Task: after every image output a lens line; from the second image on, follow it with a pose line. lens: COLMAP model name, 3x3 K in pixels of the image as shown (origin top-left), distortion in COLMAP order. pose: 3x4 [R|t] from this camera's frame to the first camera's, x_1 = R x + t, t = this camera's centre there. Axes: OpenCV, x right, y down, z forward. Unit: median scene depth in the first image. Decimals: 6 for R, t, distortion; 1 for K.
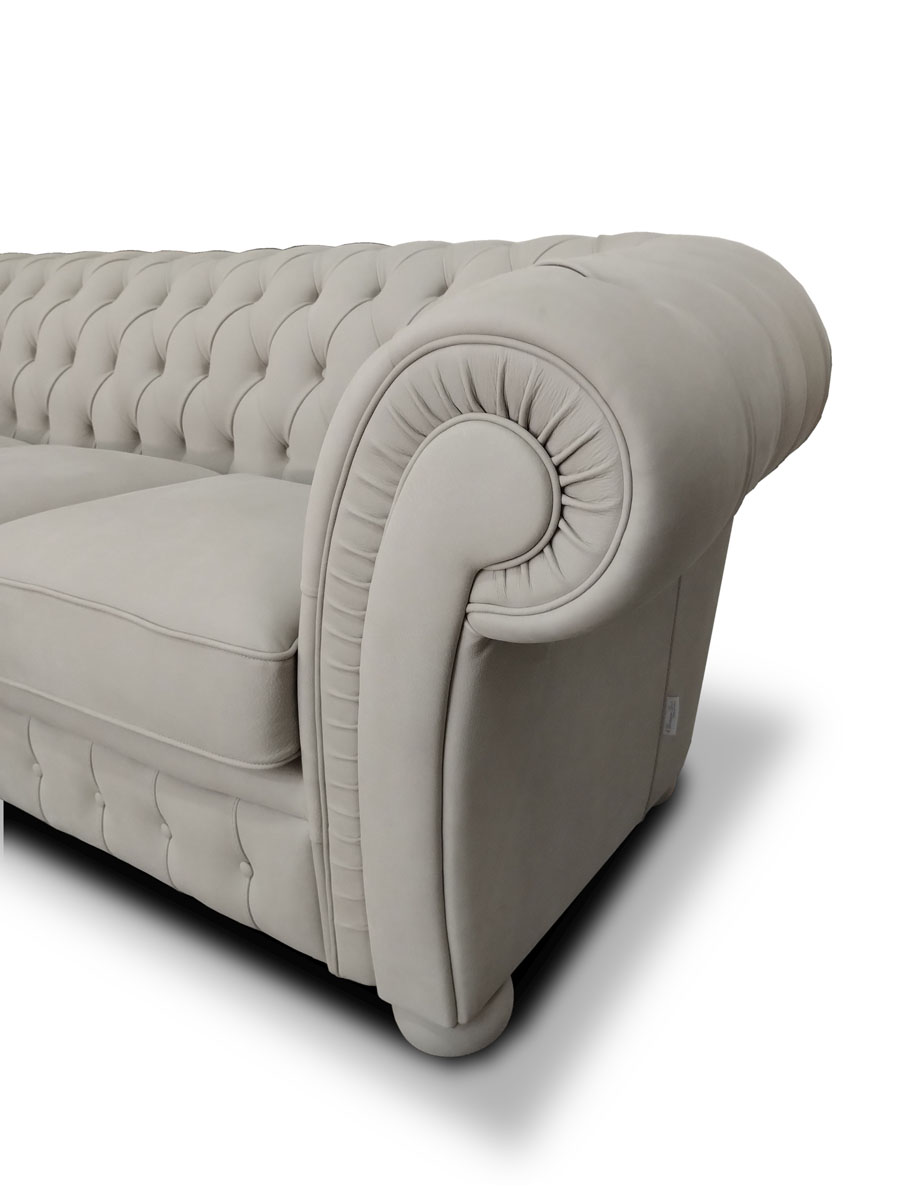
lens RADIAL K [[1248.8, 0, 452.3], [0, 1248.8, 601.6], [0, 0, 1]] dist [-0.013398, 0.000000]
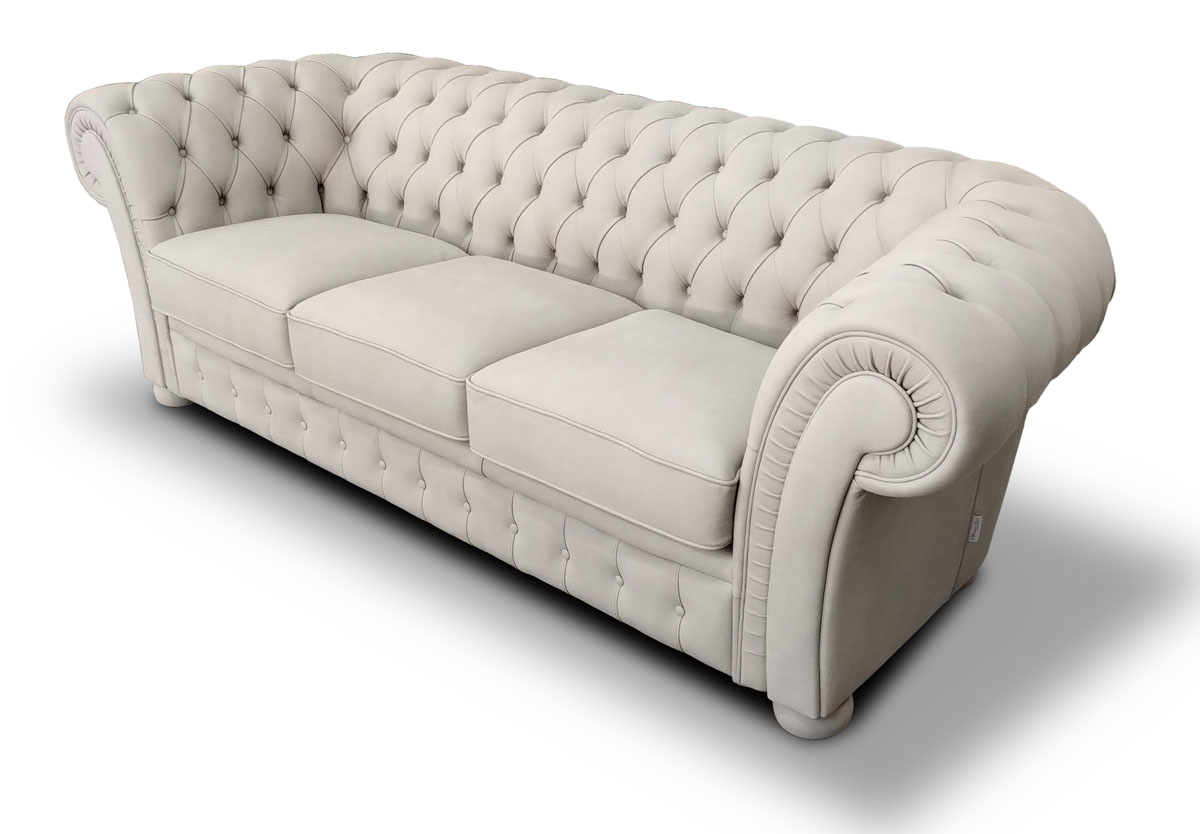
lens RADIAL K [[1403.8, 0, 602.2], [0, 1403.8, 413.1], [0, 0, 1]] dist [-0.006680, 0.000000]
pose [[0.992246, 0.072243, -0.101133, -0.119119], [-0.065949, 0.995752, 0.064254, -0.146533], [0.105346, -0.057086, 0.992796, -0.791423]]
